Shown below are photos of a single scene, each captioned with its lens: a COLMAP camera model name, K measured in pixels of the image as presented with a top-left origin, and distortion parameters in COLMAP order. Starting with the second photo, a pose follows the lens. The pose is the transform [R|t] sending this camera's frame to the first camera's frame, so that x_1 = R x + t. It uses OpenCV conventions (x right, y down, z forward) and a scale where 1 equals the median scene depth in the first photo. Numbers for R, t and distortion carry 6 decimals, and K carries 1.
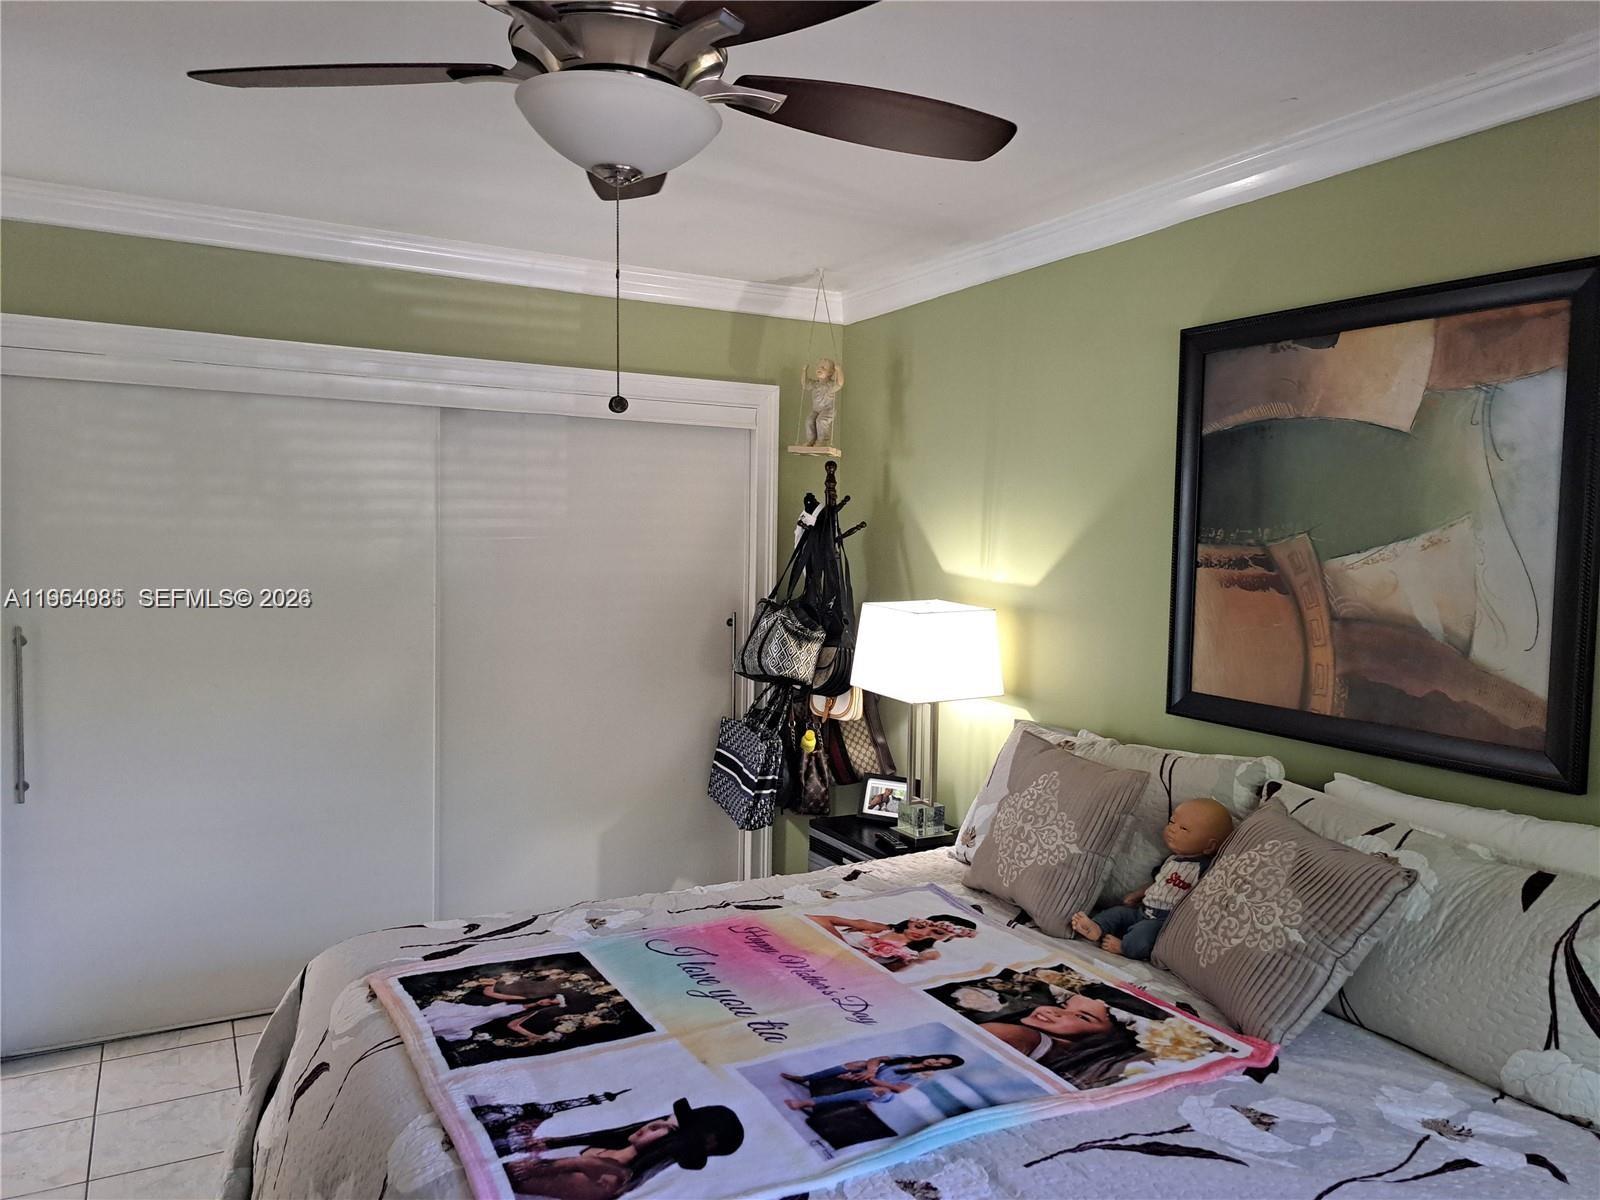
lens RADIAL K [[1160.9, 0, 800.0], [0, 1160.9, 600.0], [0, 0, 1]] dist [0.093490, -0.114922]
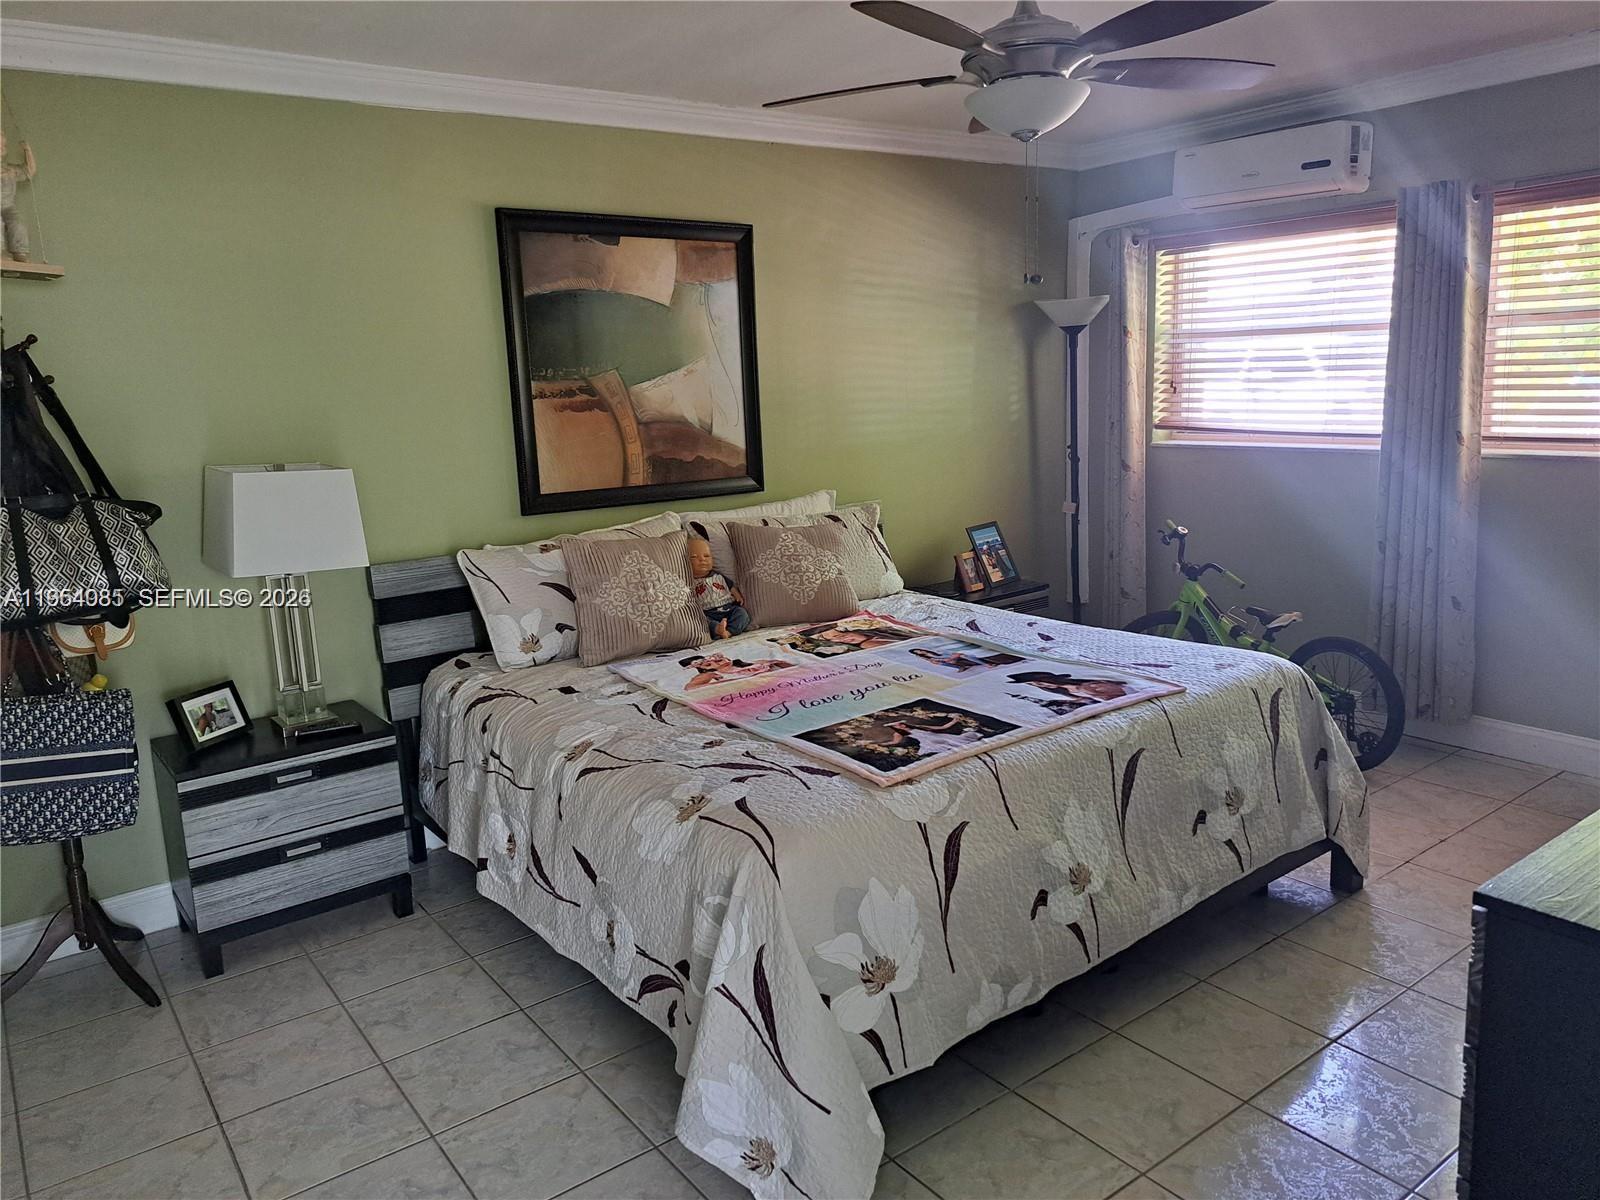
lens RADIAL K [[1144.7, 0, 835.8], [0, 1144.7, 592.9], [0, 0, 1]] dist [0.083598, -0.107924]
pose [[-0.163721, -0.195739, 0.966893, -1.143918], [0.095794, 0.972332, 0.213061, -0.067640], [-0.981845, 0.127505, -0.140440, 0.994803]]
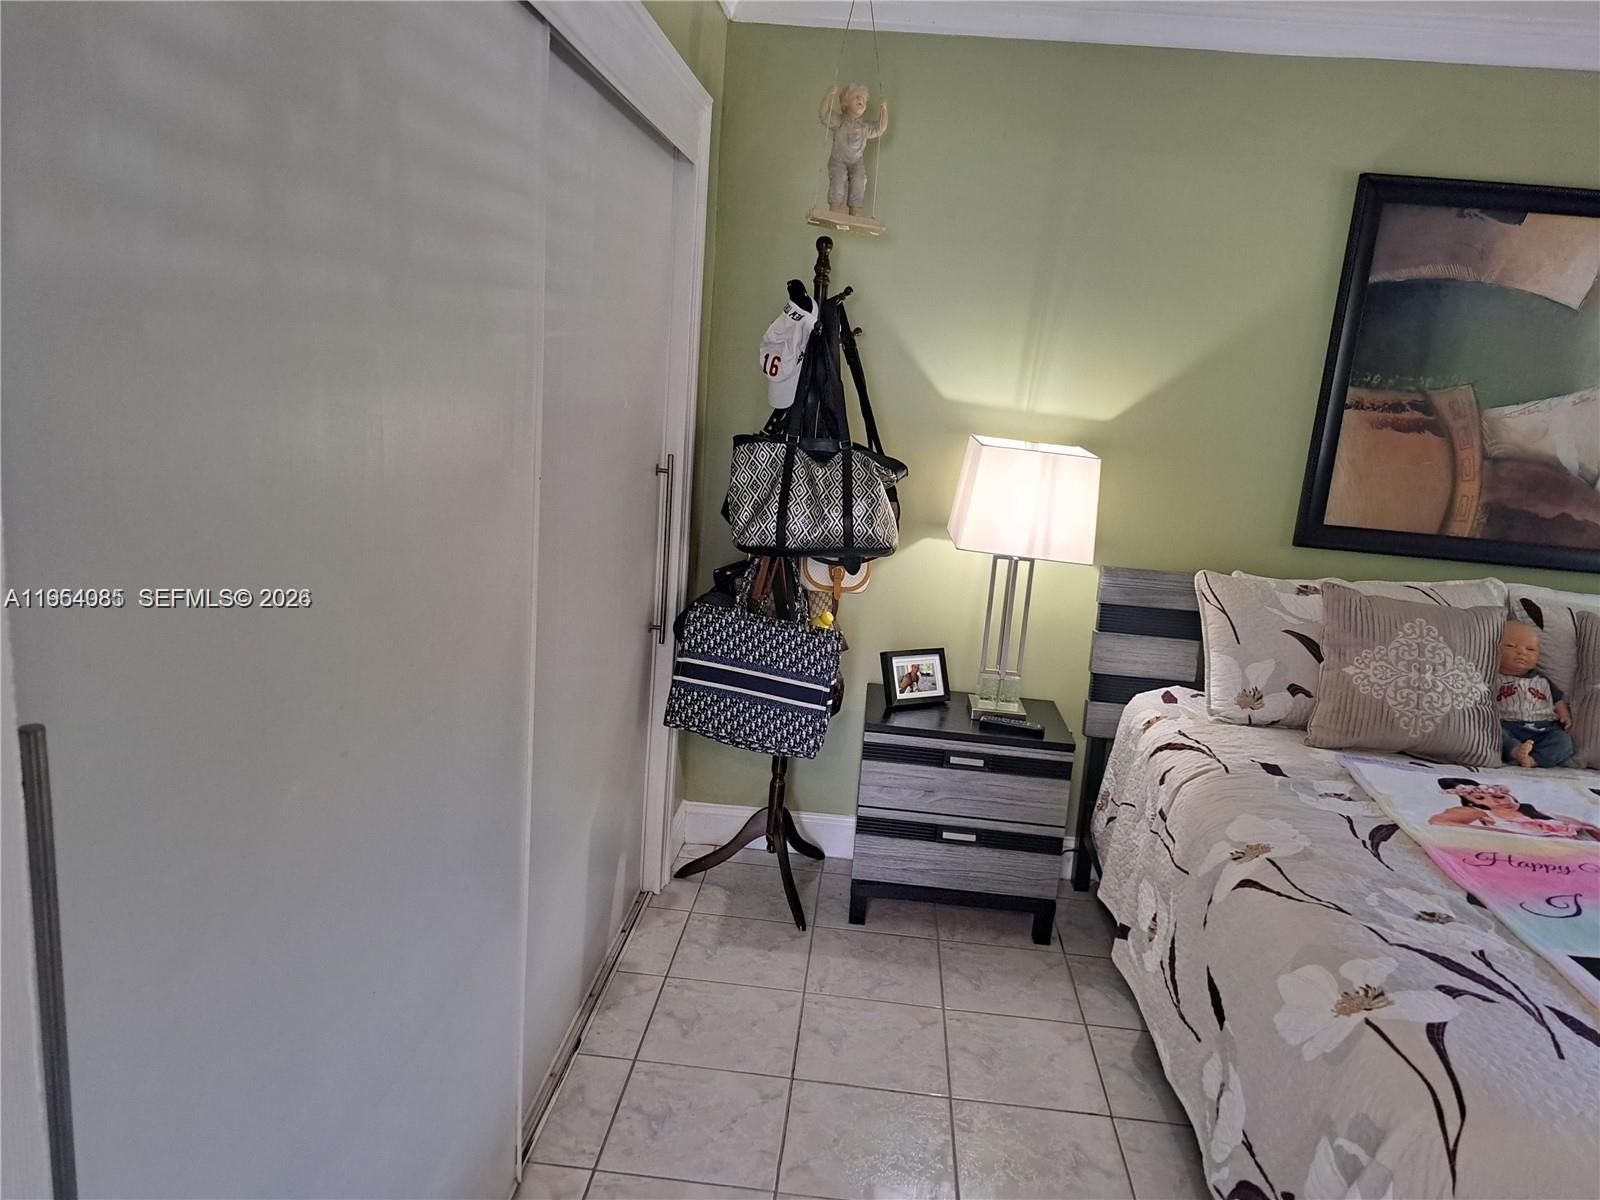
lens RADIAL K [[1160.9, 0, 800.0], [0, 1160.9, 600.0], [0, 0, 1]] dist [0.093490, -0.114922]
pose [[0.537627, -0.146790, 0.830307, -0.965434], [-0.019070, 0.982361, 0.186020, -0.053959], [-0.842967, -0.115843, 0.525345, 0.946499]]
